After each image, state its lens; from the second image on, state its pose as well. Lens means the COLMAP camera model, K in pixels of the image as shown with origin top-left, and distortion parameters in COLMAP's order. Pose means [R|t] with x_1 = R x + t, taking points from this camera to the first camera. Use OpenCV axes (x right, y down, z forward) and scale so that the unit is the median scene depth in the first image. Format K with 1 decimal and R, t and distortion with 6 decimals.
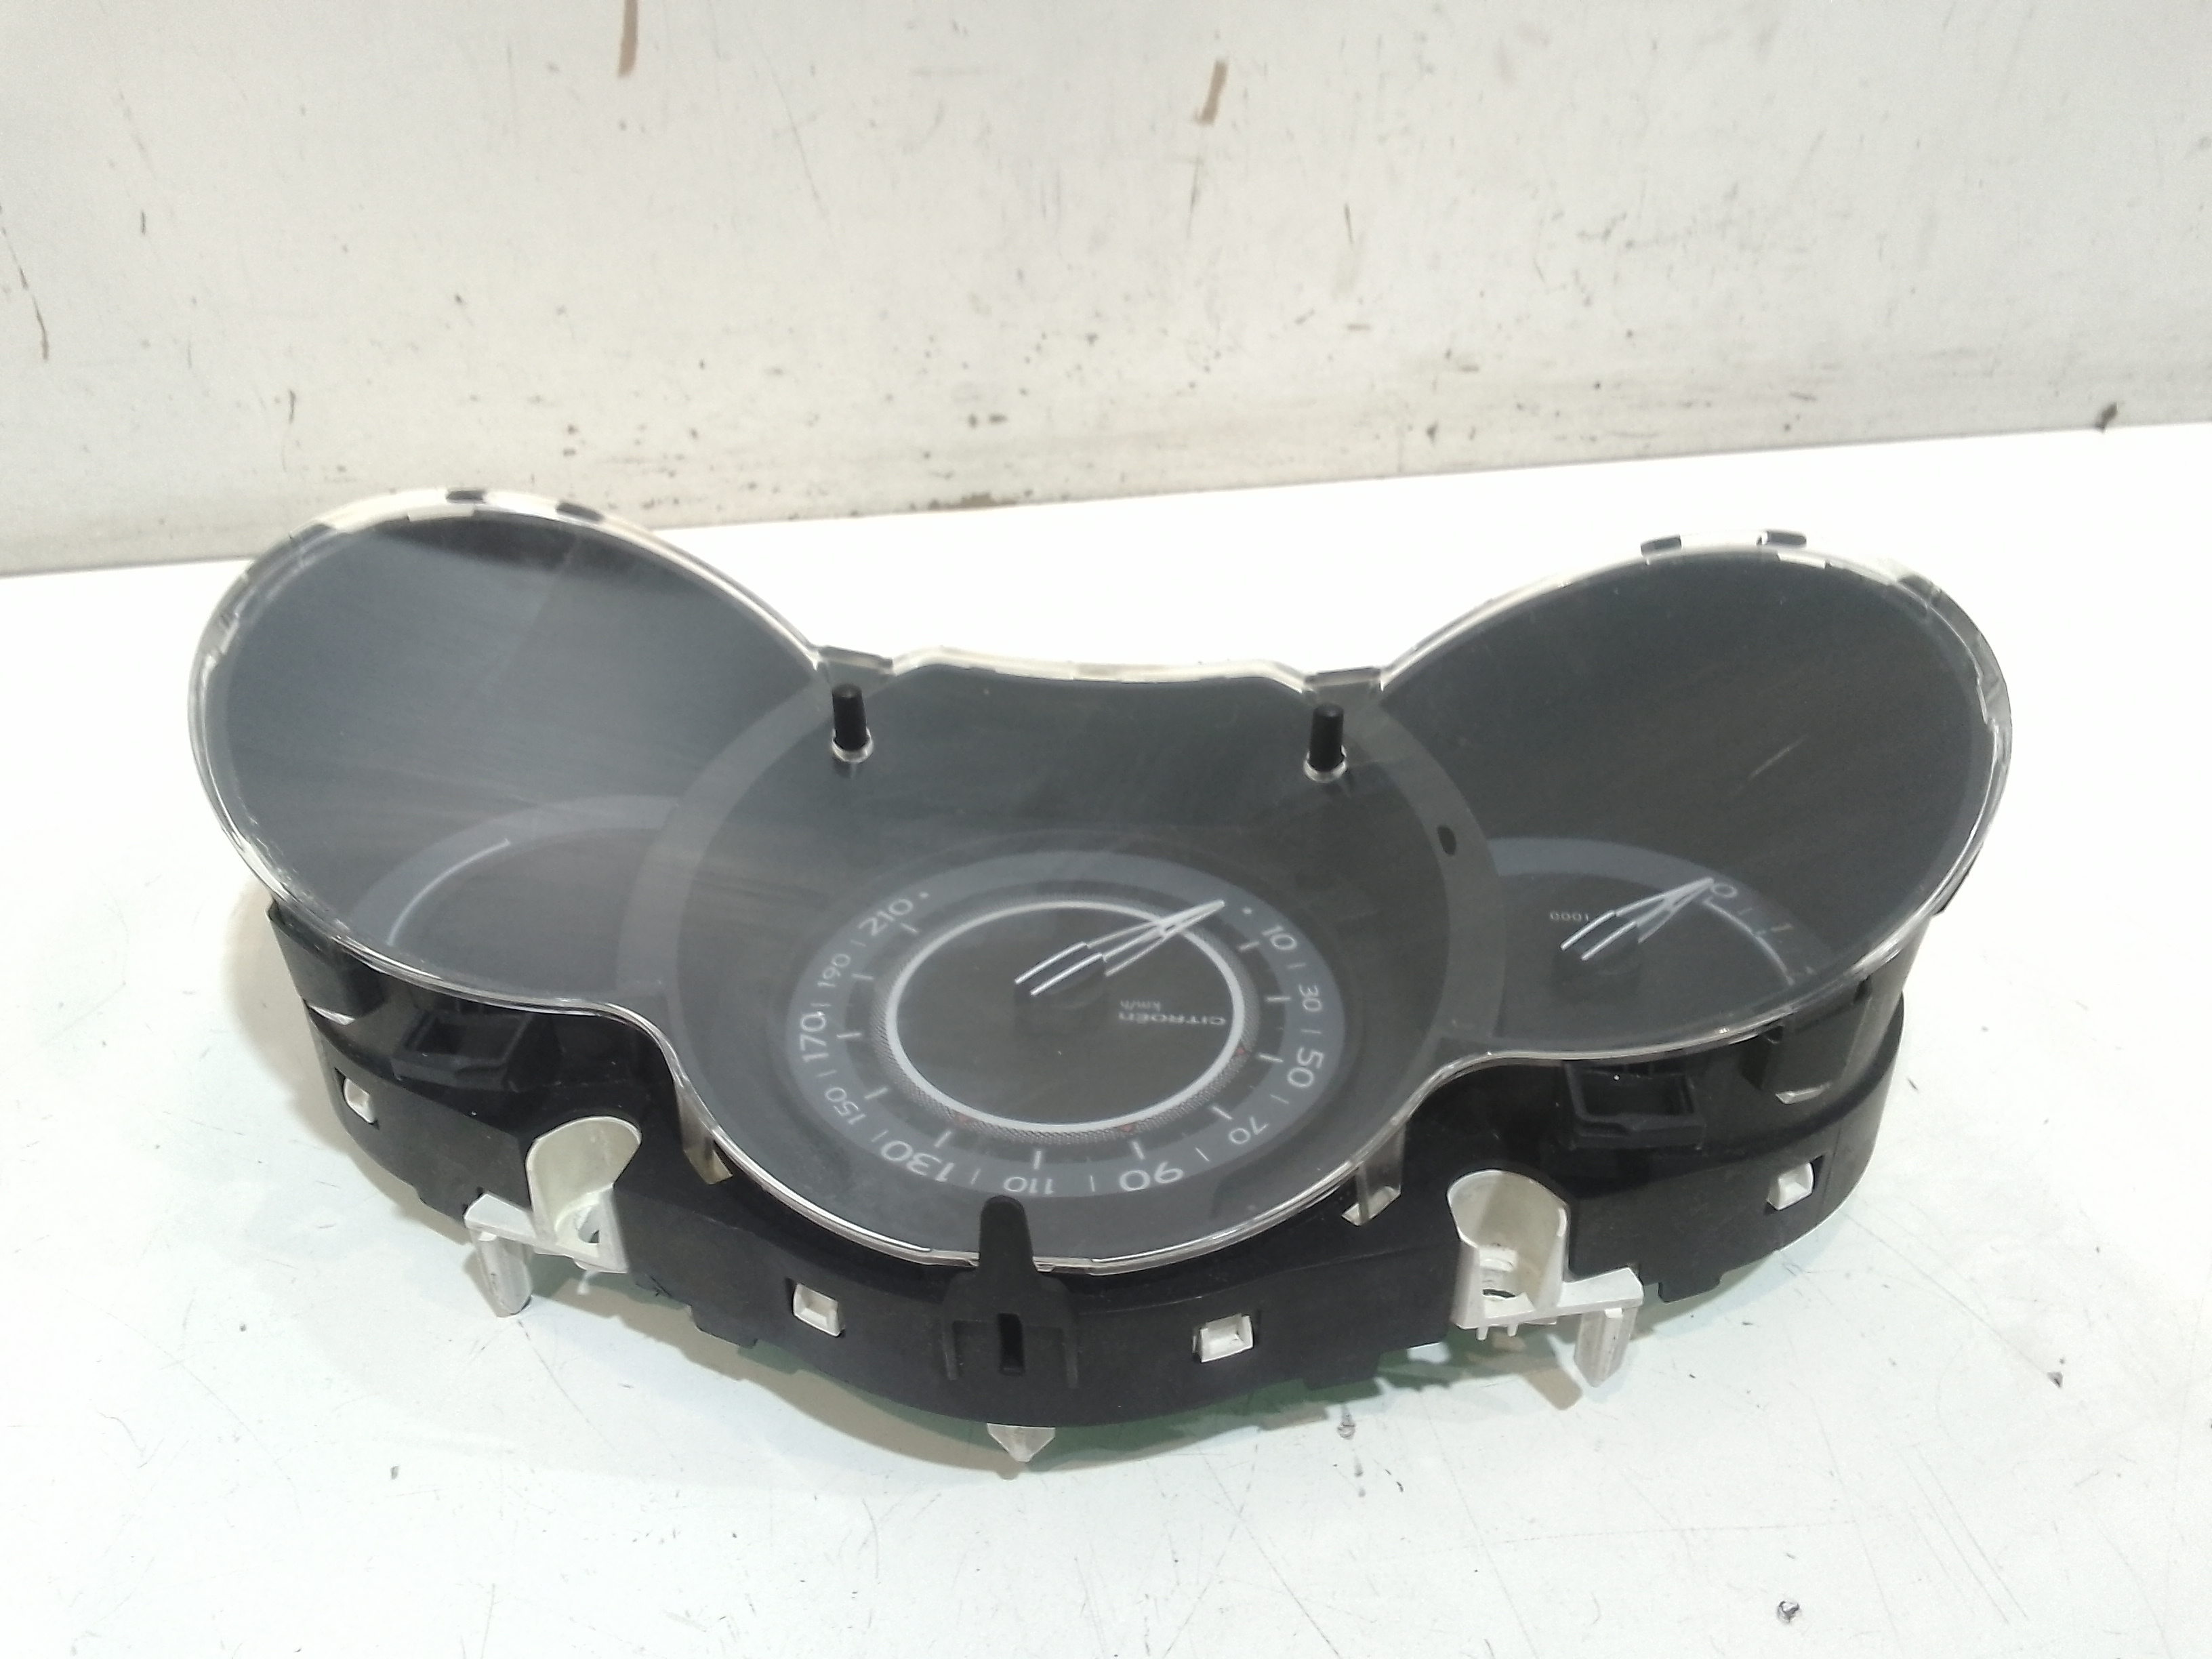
lens RADIAL K [[1717.4, 0, 1092.5], [0, 1717.4, 826.2], [0, 0, 1]] dist [0.046081, -0.094354]
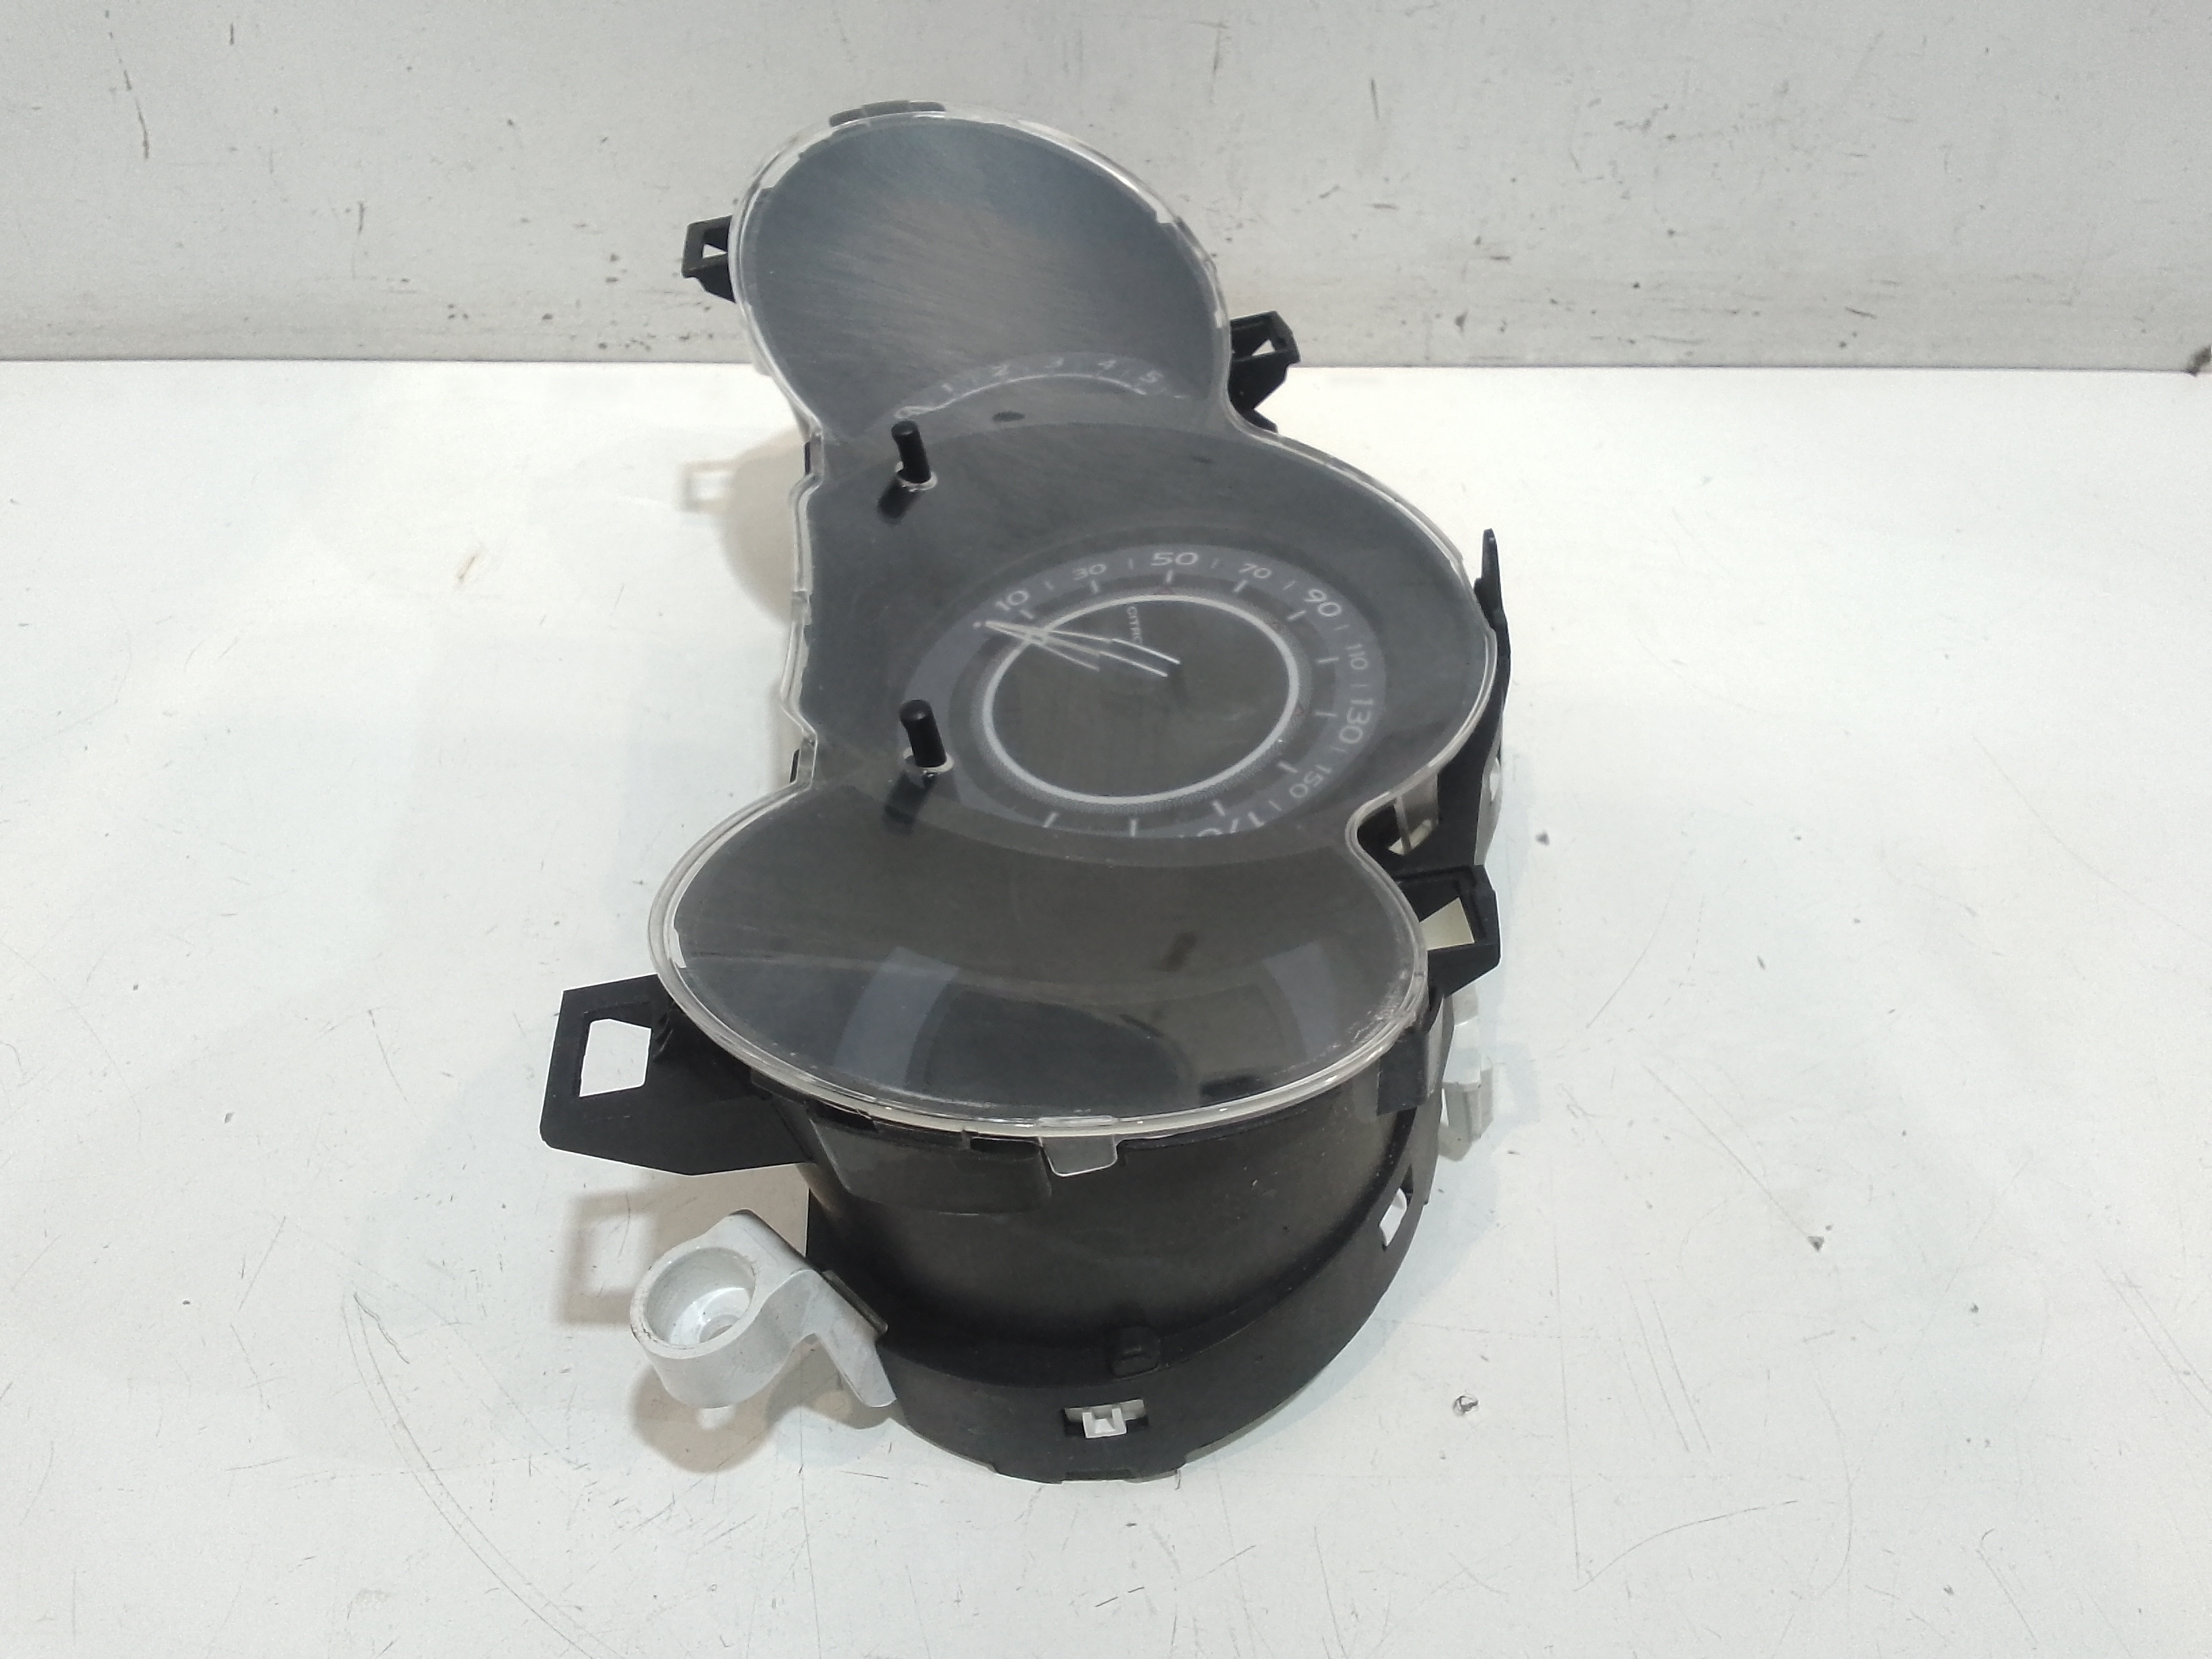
lens RADIAL K [[1717.4, 0, 1108.0], [0, 1717.4, 826.8], [0, 0, 1]] dist [0.046081, -0.094354]
pose [[0.987741, 0.098615, -0.121009, 0.157362], [-0.096106, 0.995021, 0.026413, 0.059493], [0.123012, -0.014459, 0.992300, -0.019553]]
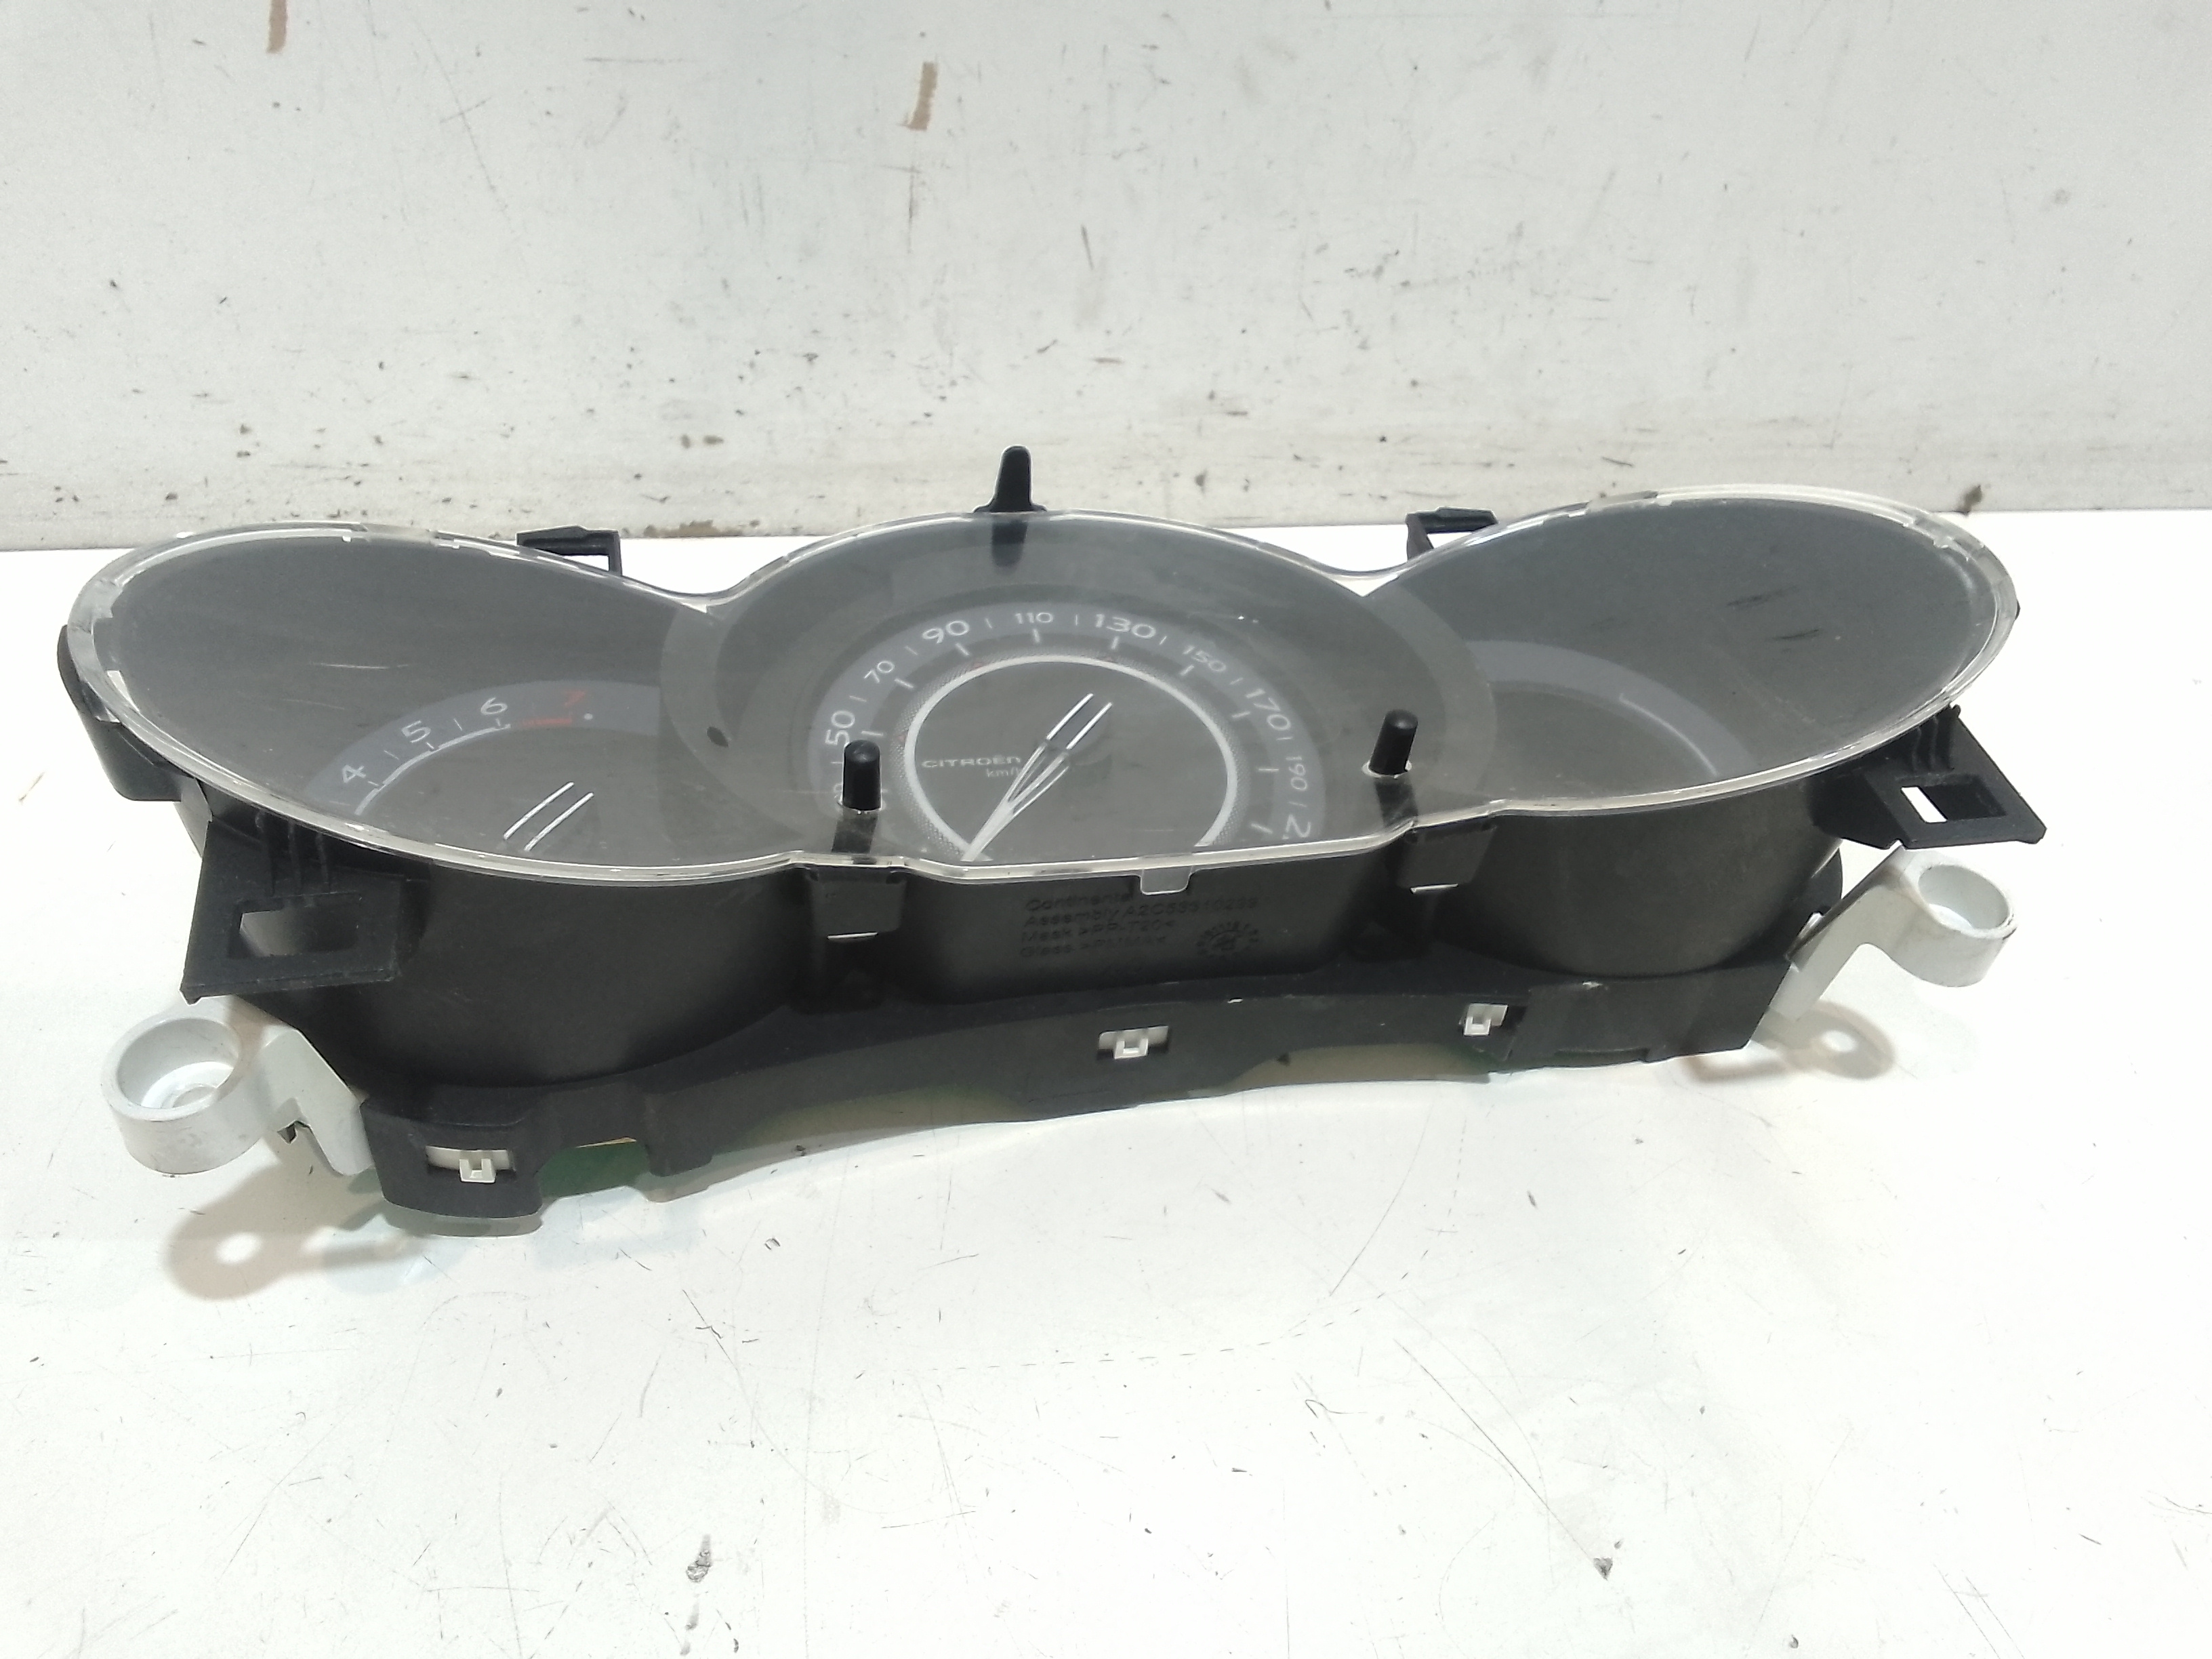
lens RADIAL K [[1717.4, 0, 1114.7], [0, 1717.4, 823.5], [0, 0, 1]] dist [0.046081, -0.094354]
pose [[0.997884, 0.047856, -0.044024, 0.217207], [-0.051105, 0.995806, -0.075892, 0.029636], [0.040207, 0.077981, 0.996144, 0.098938]]
